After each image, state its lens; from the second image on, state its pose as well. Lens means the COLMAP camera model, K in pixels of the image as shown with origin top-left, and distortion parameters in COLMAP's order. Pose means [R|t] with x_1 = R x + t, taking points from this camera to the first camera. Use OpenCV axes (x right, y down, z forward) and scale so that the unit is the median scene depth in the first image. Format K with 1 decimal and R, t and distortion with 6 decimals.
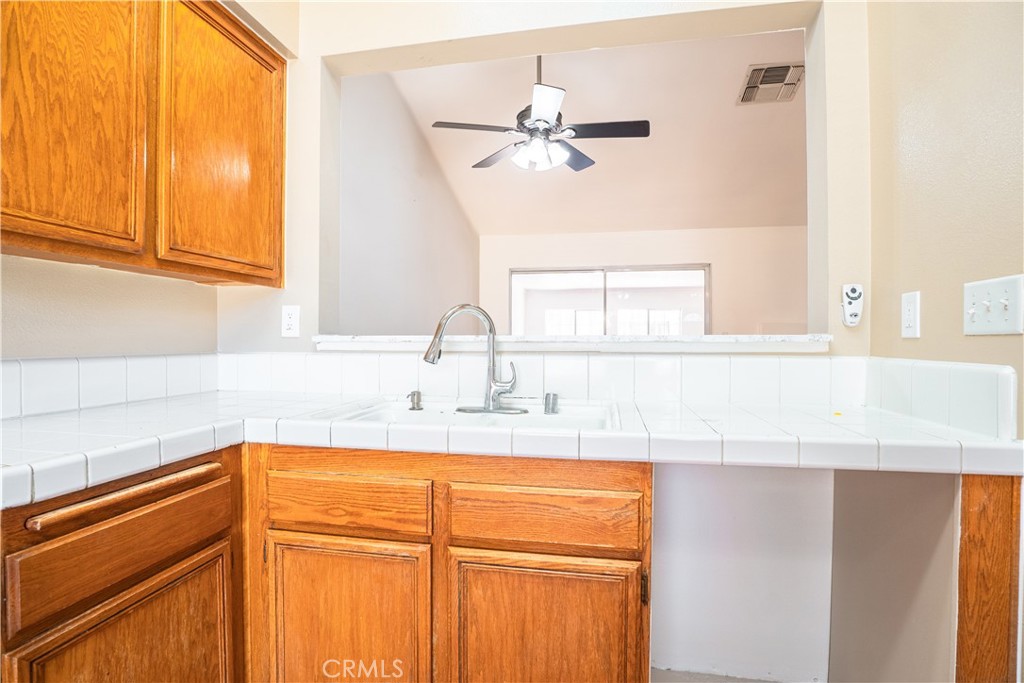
lens RADIAL K [[488.2, 0, 512.0], [0, 488.2, 341.5], [0, 0, 1]] dist [-0.034587, 0.000178]
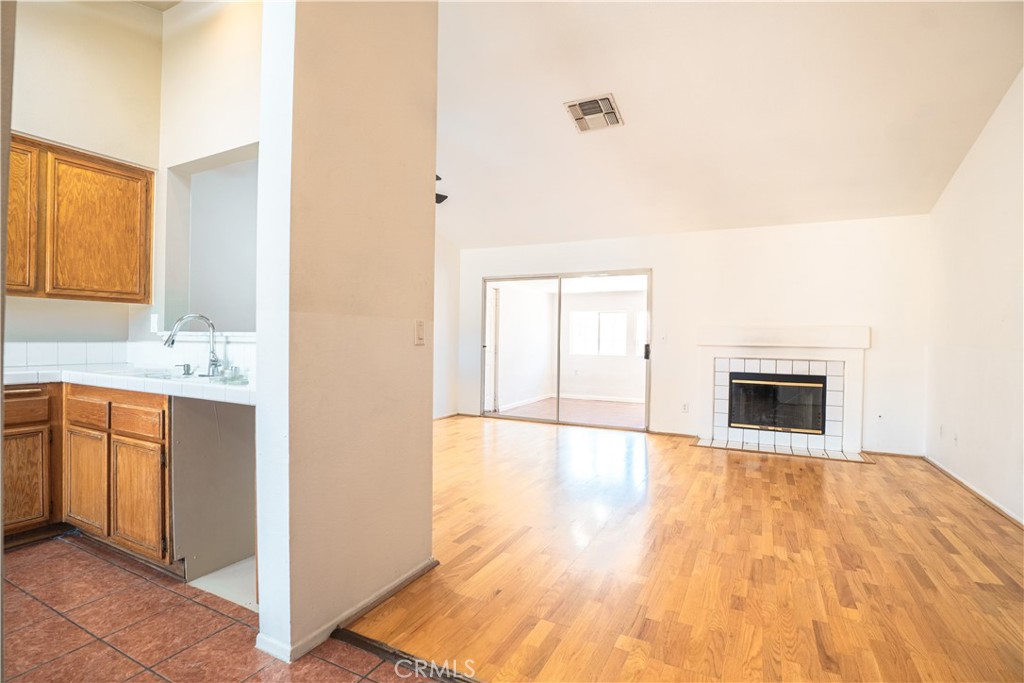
lens RADIAL K [[486.2, 0, 511.3], [0, 486.2, 340.0], [0, 0, 1]] dist [-0.024467, 0.000518]
pose [[0.958931, 0.012865, -0.283346, 1.630544], [-0.014164, 0.999896, -0.002538, 0.005819], [0.283284, 0.006447, 0.959014, -0.365455]]
